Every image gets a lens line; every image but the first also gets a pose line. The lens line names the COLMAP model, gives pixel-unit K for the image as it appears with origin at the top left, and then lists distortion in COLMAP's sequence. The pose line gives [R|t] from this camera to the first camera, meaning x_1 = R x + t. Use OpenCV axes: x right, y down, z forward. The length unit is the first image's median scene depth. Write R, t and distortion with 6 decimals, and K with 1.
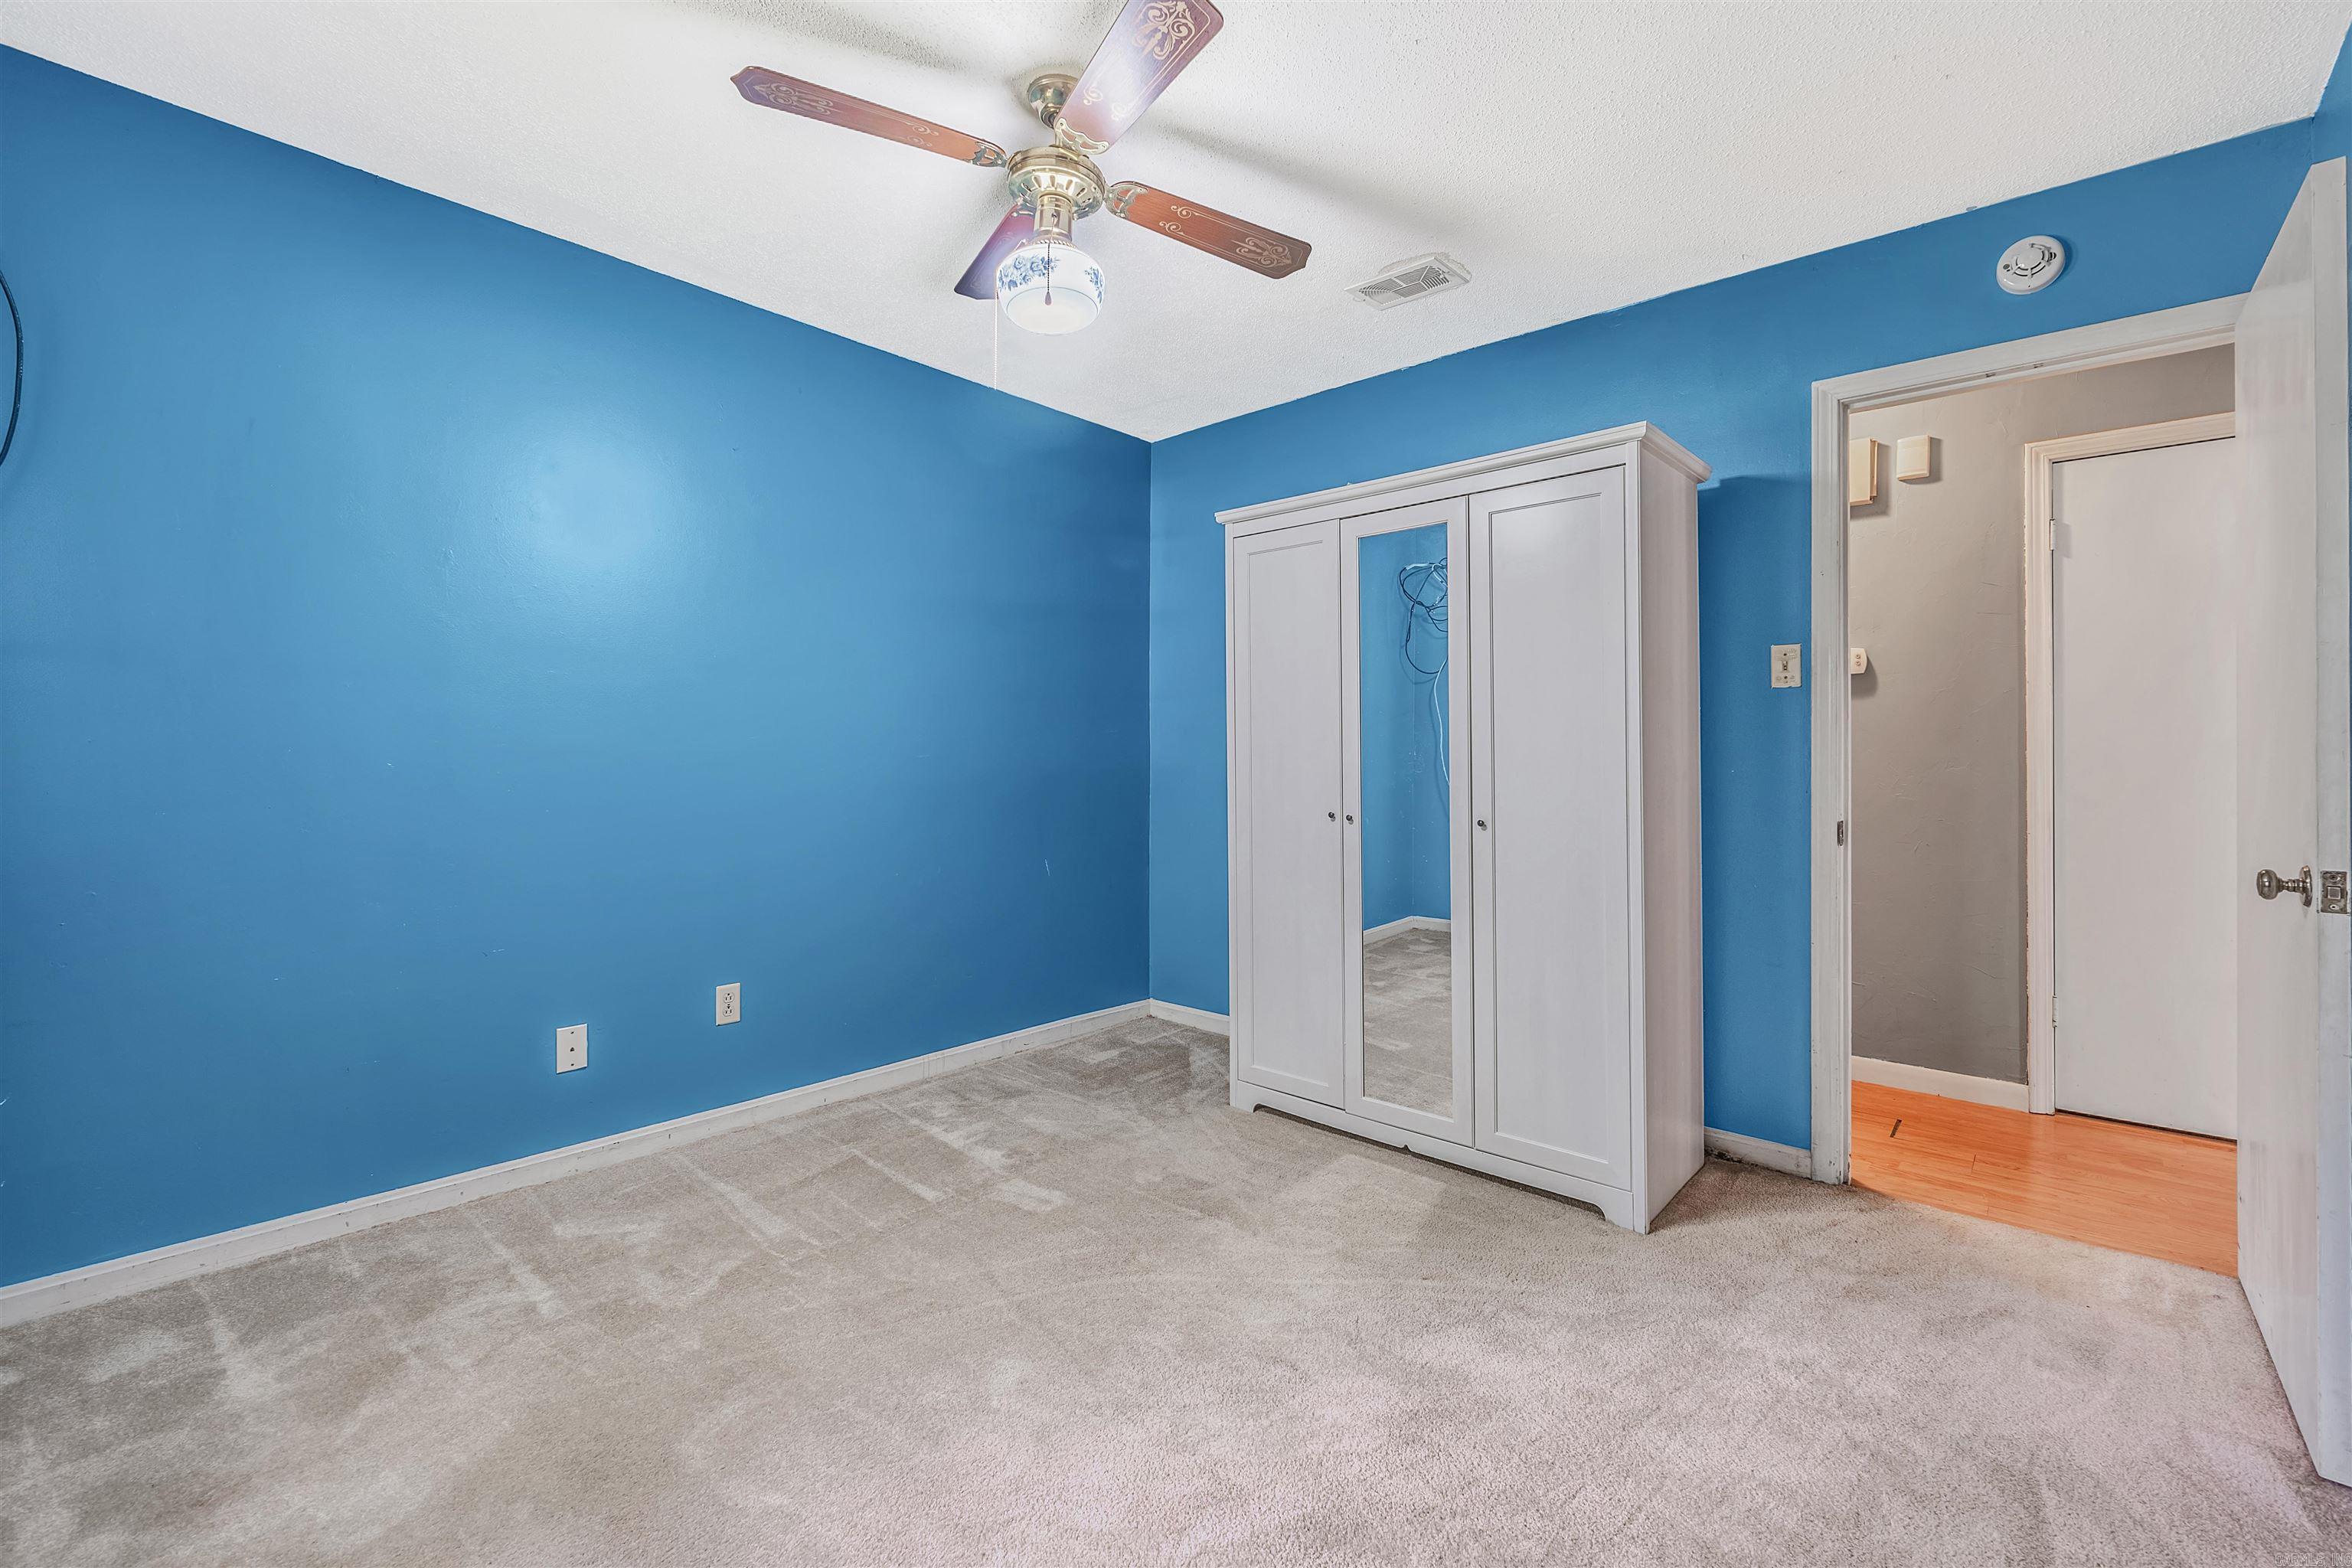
lens RADIAL K [[981.7, 0, 1188.6], [0, 981.7, 751.7], [0, 0, 1]] dist [-0.004196, -0.000433]
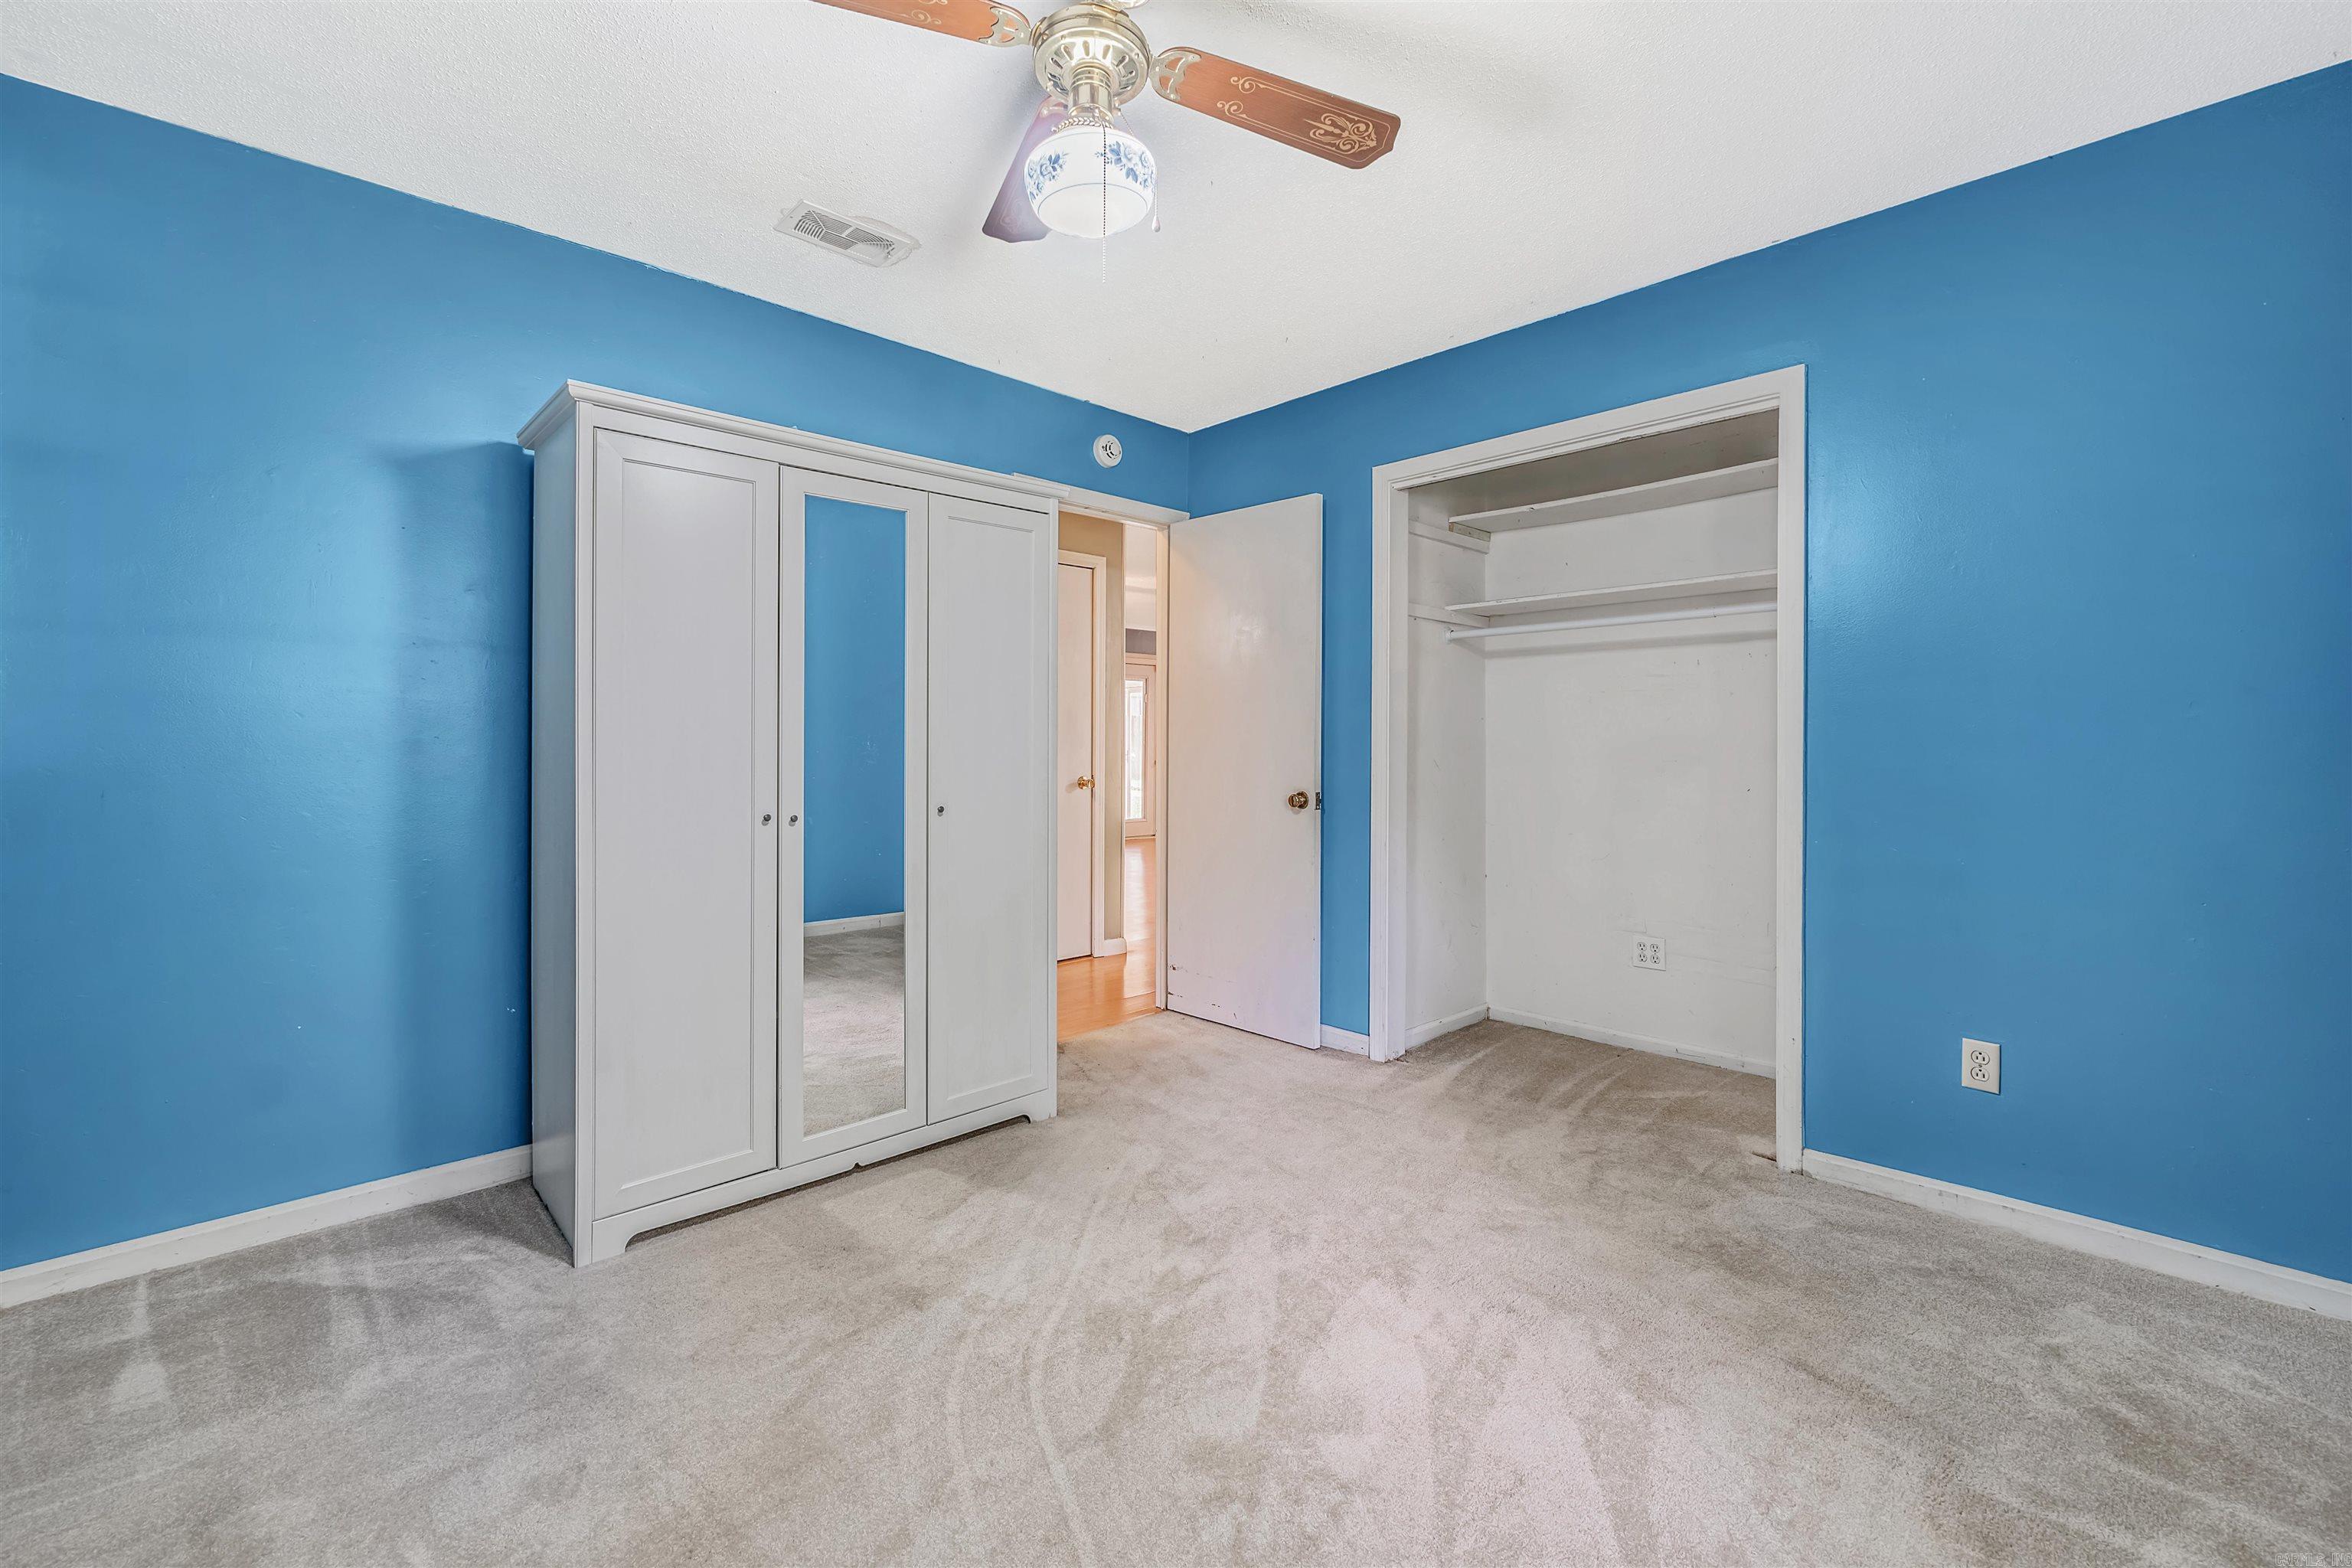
lens RADIAL K [[981.7, 0, 1188.6], [0, 981.7, 751.7], [0, 0, 1]] dist [-0.004196, -0.000433]
pose [[0.085582, -0.009035, 0.996290, -0.696937], [-0.001683, 0.999956, 0.009213, 0.000027], [-0.996330, -0.002465, 0.085563, 0.622610]]
